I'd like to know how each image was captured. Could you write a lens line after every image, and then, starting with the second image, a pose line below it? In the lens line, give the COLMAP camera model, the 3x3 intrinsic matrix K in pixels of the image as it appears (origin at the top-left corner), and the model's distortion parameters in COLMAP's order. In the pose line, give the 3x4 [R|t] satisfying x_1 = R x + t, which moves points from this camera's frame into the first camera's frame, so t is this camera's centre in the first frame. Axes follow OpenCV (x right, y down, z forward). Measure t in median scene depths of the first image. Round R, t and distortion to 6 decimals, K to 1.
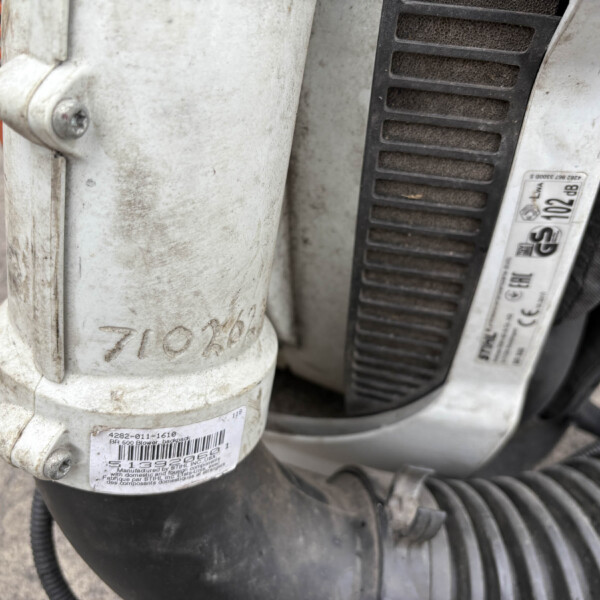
lens RADIAL K [[751.8, 0, 300.0], [0, 751.8, 300.0], [0, 0, 1]] dist [0.143682, -0.663230]
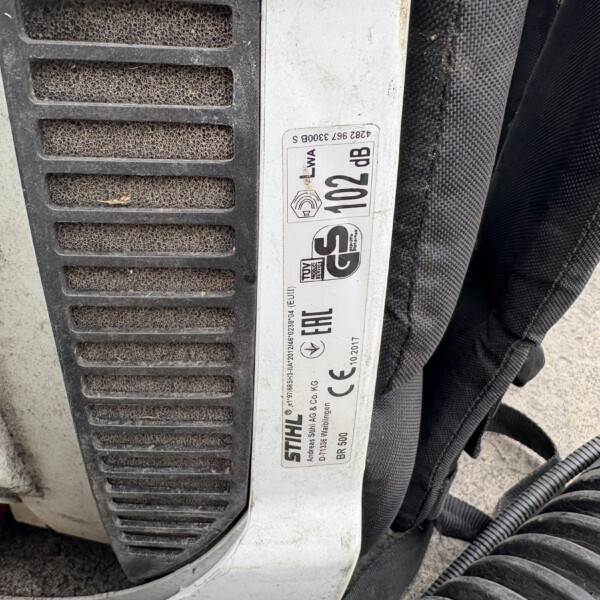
lens RADIAL K [[562.3, 0, 300.0], [0, 562.3, 300.0], [0, 0, 1]] dist [0.019905, 0.018619]
pose [[0.975384, -0.117829, 0.186395, 0.195994], [0.159890, 0.960009, -0.229820, 0.065542], [-0.151862, 0.253965, 0.955217, 0.555782]]
